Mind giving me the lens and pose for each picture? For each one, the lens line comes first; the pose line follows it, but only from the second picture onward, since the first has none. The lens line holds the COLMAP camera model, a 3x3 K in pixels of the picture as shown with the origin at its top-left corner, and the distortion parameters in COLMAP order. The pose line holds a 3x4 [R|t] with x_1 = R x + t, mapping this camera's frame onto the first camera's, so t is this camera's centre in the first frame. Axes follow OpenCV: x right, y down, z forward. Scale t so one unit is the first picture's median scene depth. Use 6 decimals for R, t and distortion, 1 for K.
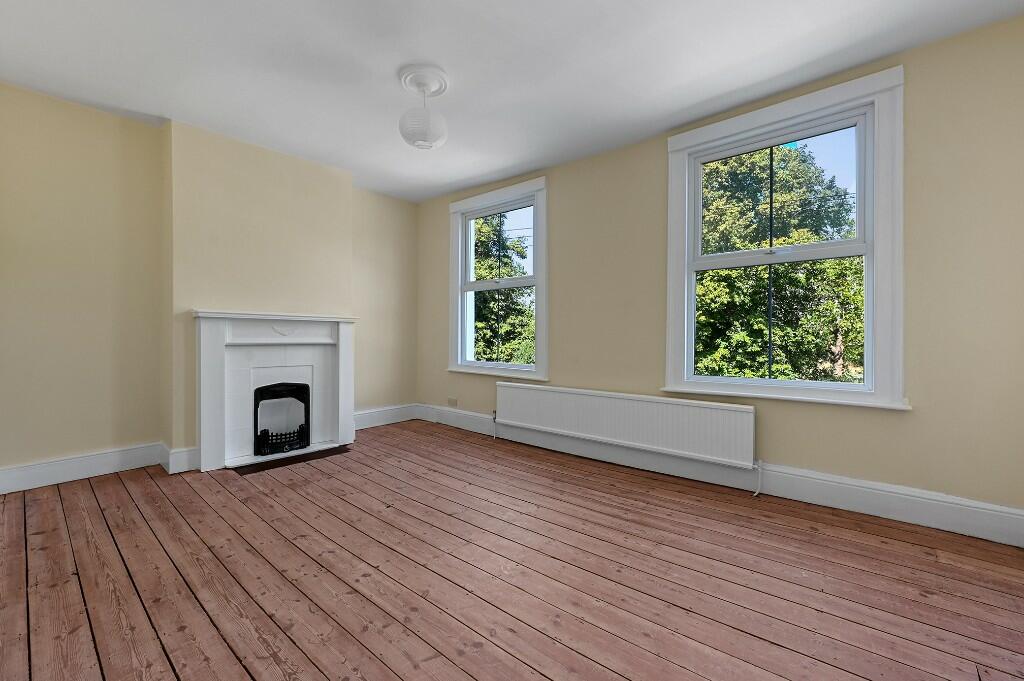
lens RADIAL K [[417.9, 0, 507.4], [0, 417.9, 338.8], [0, 0, 1]] dist [-0.007732, 0.001217]
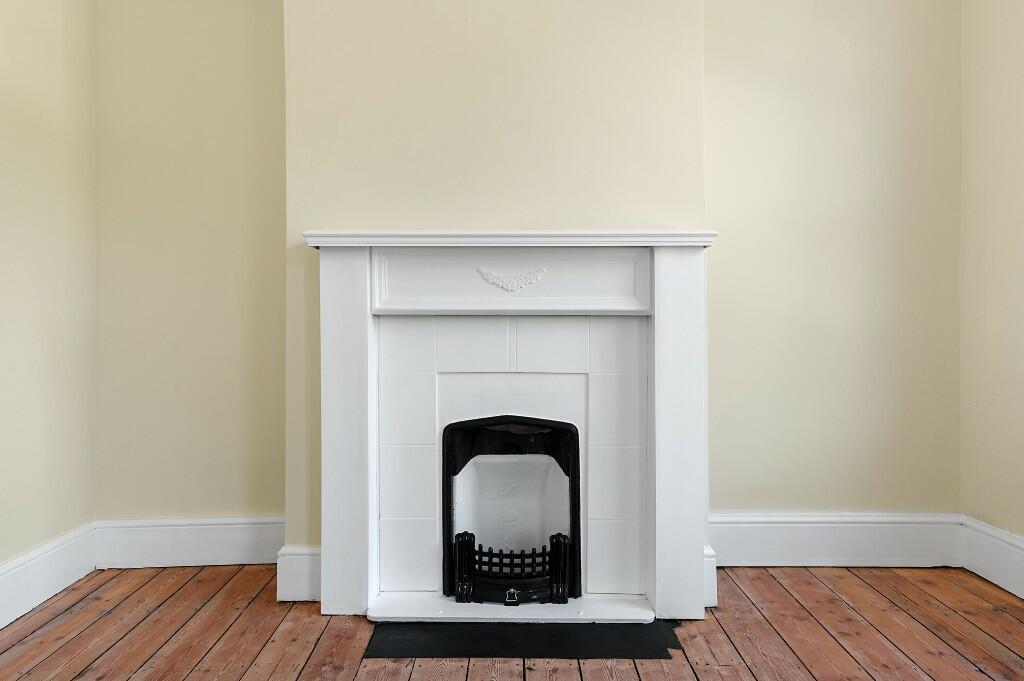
lens RADIAL K [[672.8, 0, 521.8], [0, 672.8, 329.4], [0, 0, 1]] dist [0.036089, 0.000886]
pose [[0.650551, -0.004387, -0.759450, -0.077183], [0.001865, 0.999990, -0.004179, 0.034285], [0.759461, 0.001303, 0.650552, 0.715864]]
